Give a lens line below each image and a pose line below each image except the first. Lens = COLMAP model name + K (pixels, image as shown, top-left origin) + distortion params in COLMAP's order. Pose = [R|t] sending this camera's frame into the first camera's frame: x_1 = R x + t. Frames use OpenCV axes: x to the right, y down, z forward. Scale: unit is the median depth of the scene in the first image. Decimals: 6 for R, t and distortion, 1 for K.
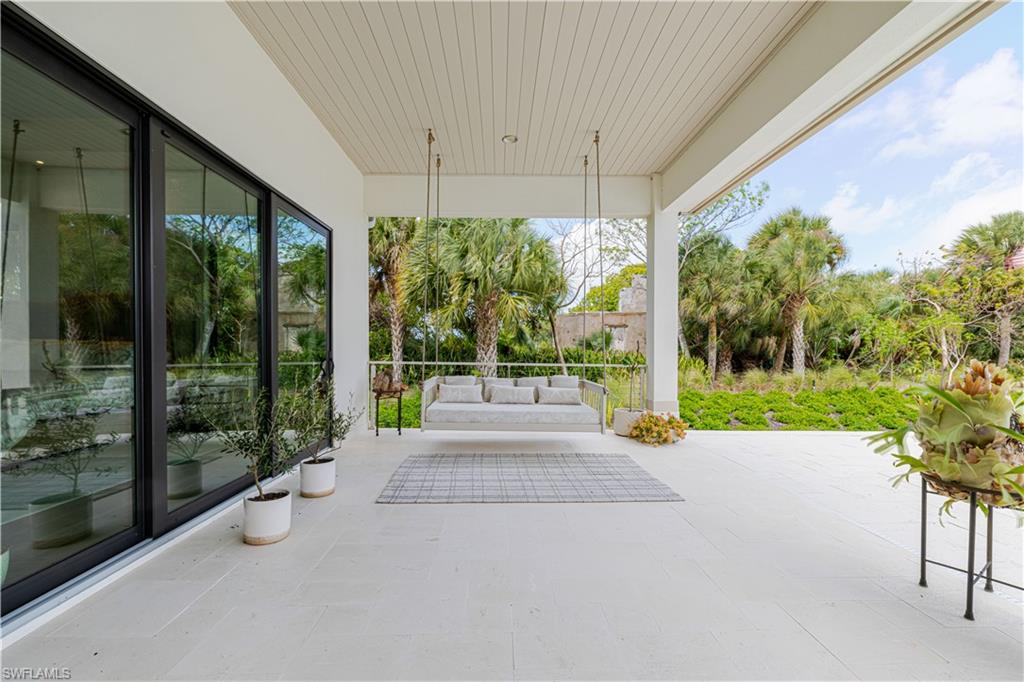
lens RADIAL K [[431.4, 0, 512.7], [0, 431.4, 348.8], [0, 0, 1]] dist [-0.009702, -0.000233]
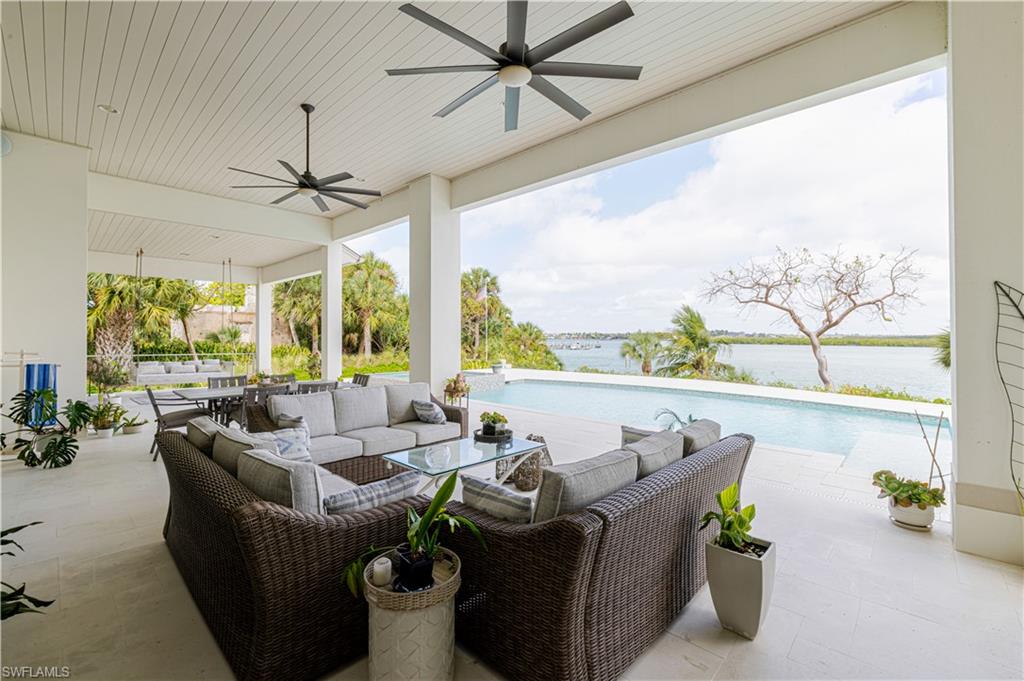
lens RADIAL K [[431.4, 0, 525.8], [0, 431.4, 329.5], [0, 0, 1]] dist [-0.009702, -0.000233]
pose [[0.686187, 0.010795, 0.727345, -0.143018], [-0.001840, 0.999912, -0.013105, -0.024629], [-0.727423, 0.007654, 0.686147, -0.639367]]
